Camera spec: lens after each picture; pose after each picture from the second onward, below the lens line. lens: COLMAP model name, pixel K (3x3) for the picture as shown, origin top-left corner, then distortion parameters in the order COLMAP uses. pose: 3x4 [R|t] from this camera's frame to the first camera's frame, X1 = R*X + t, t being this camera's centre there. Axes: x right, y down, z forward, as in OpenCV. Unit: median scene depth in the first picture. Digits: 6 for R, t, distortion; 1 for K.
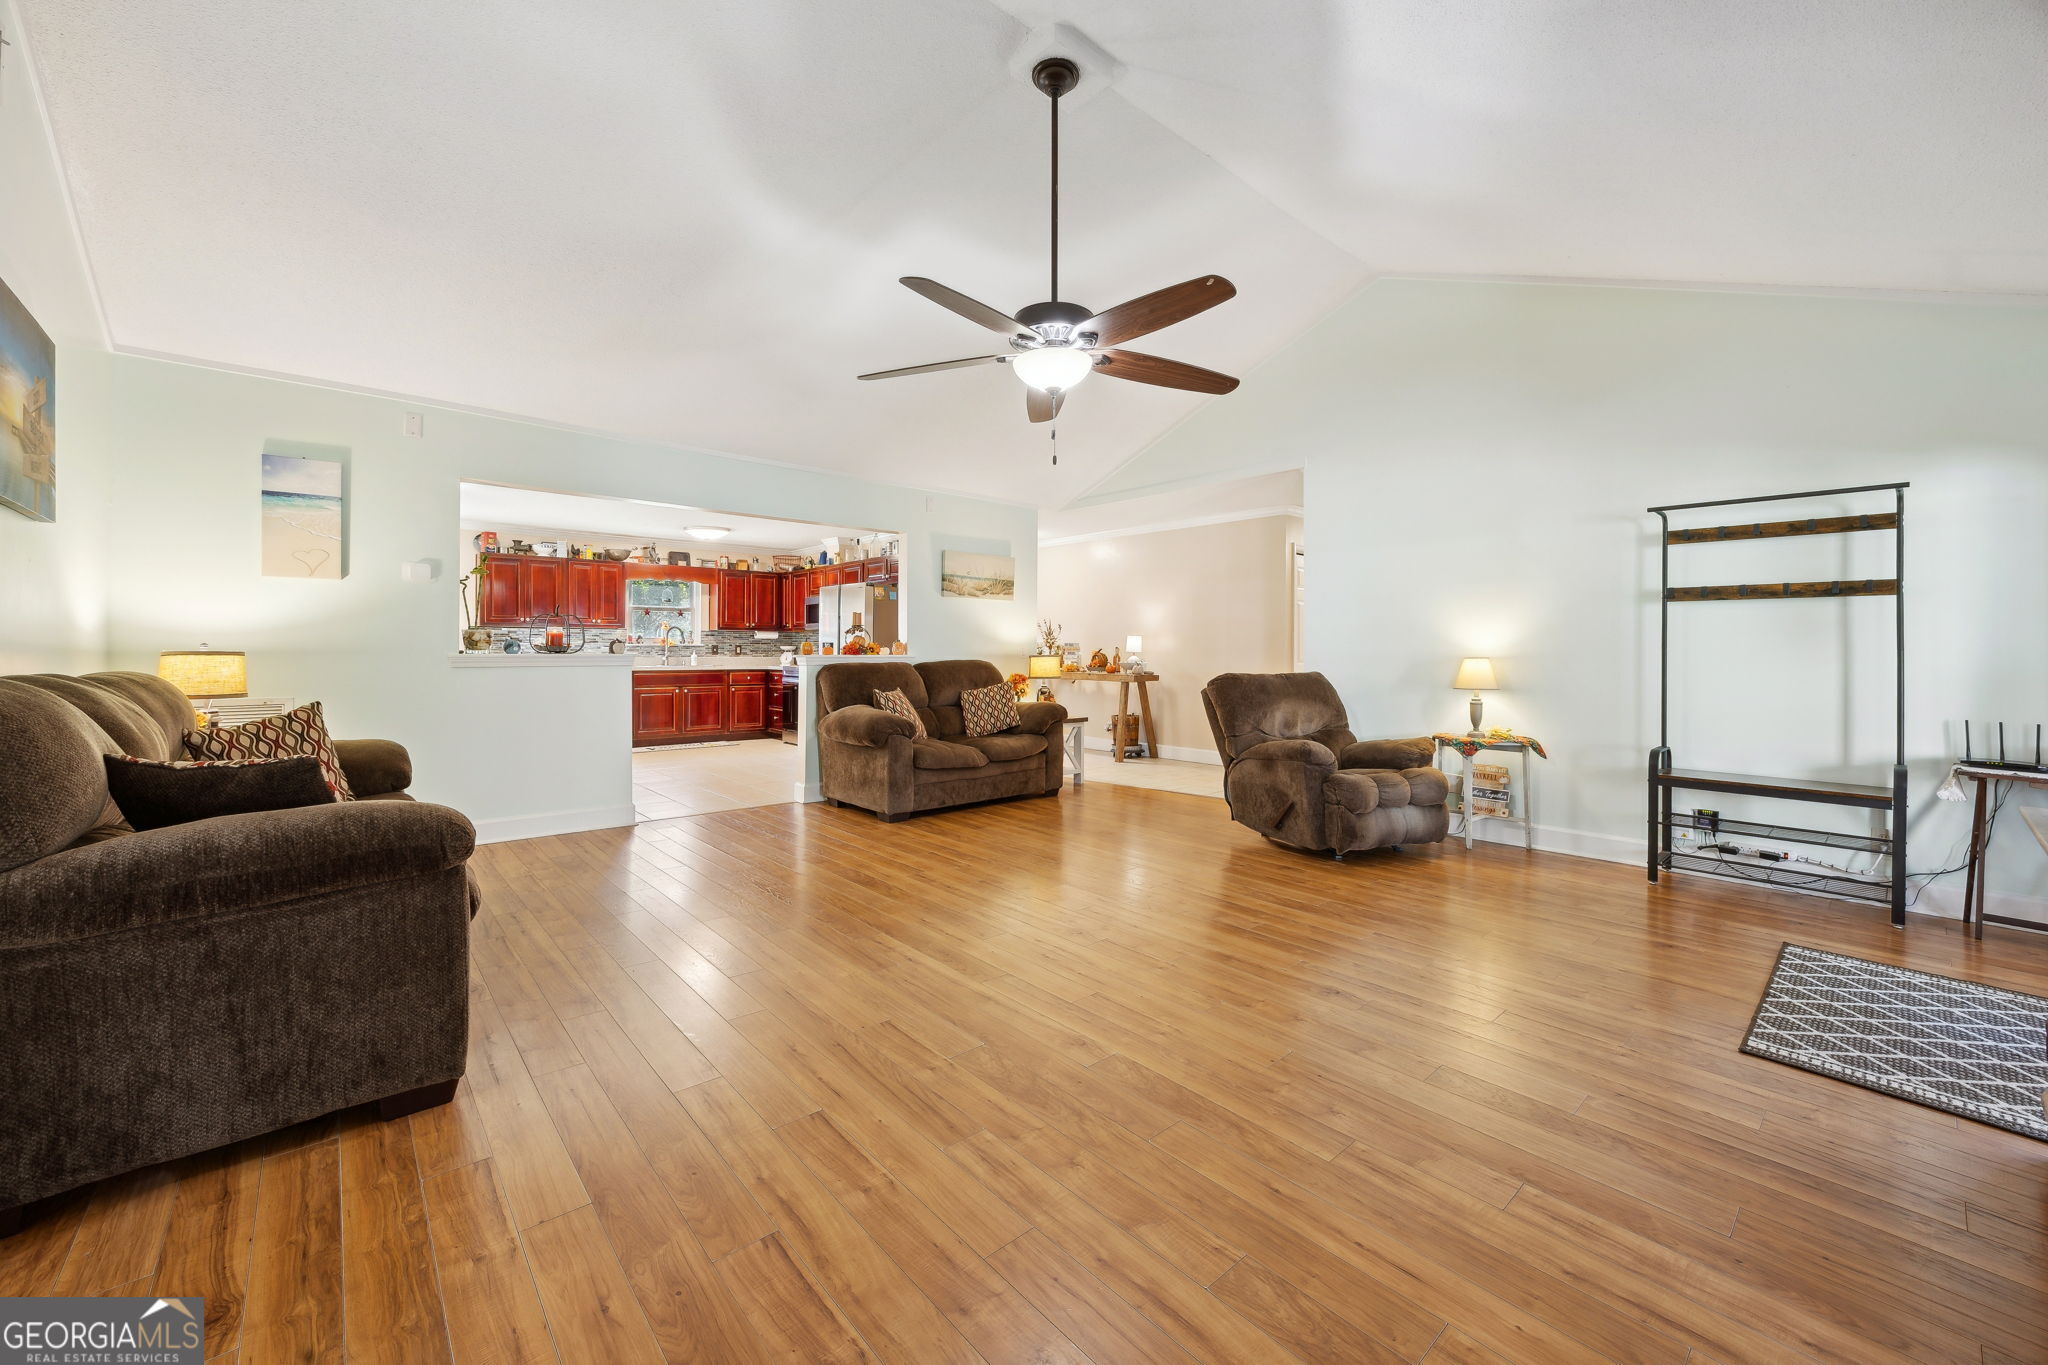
lens RADIAL K [[786.1, 0, 1026.6], [0, 786.1, 642.9], [0, 0, 1]] dist [0.001263, -0.000056]
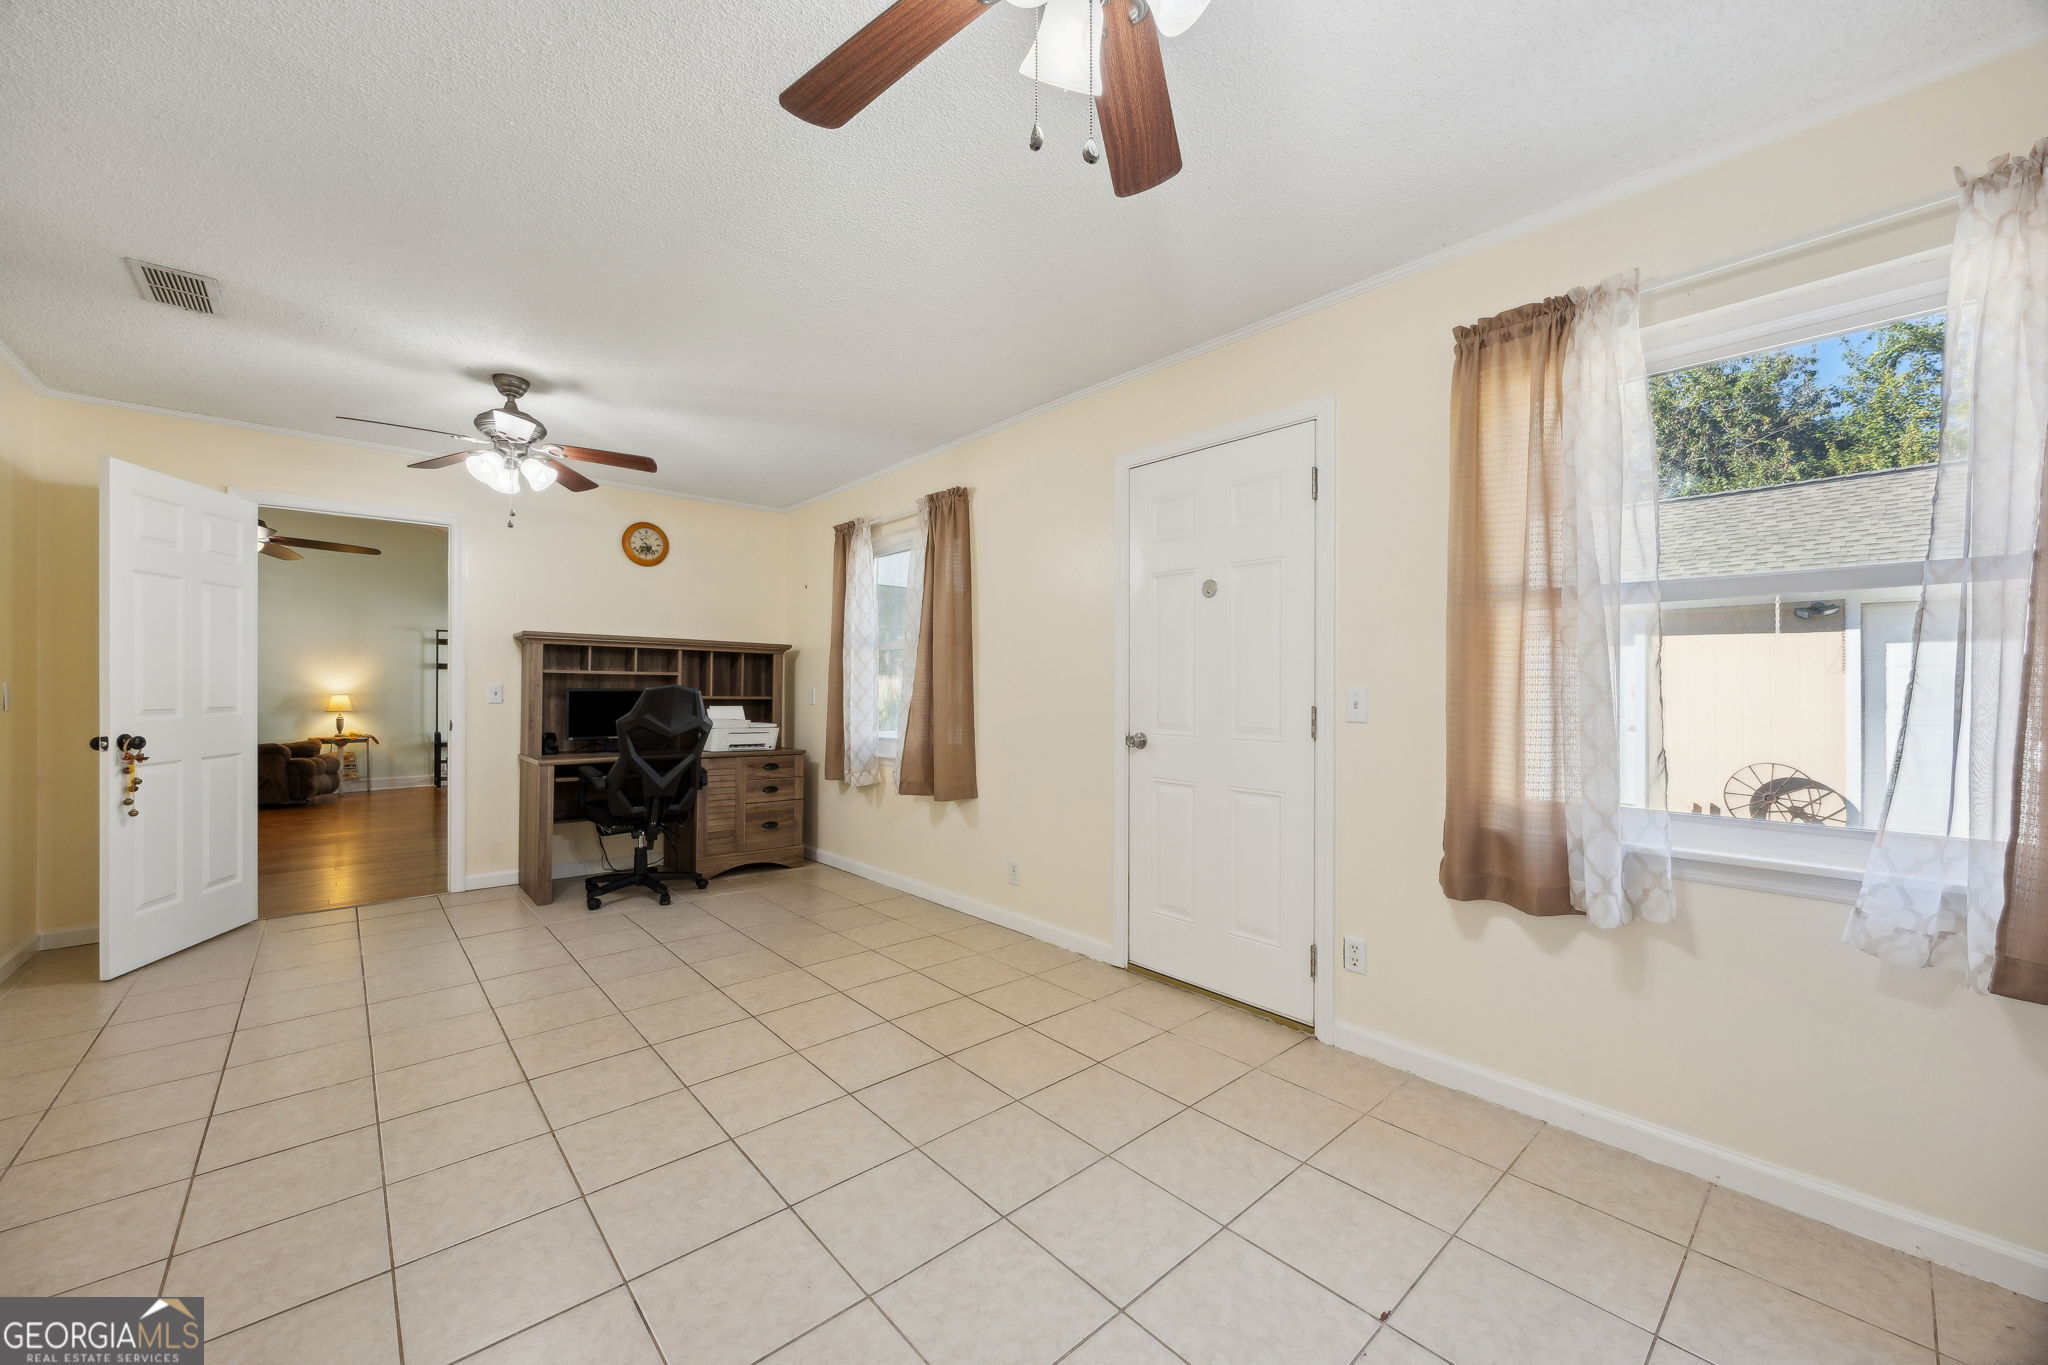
lens RADIAL K [[786.1, 0, 1029.4], [0, 786.1, 682.7], [0, 0, 1]] dist [0.001263, -0.000056]
pose [[0.006408, 0.002890, 0.999975, -1.321785], [-0.013830, 0.999900, -0.002801, -0.027732], [-0.999884, -0.013812, 0.006447, -0.667172]]
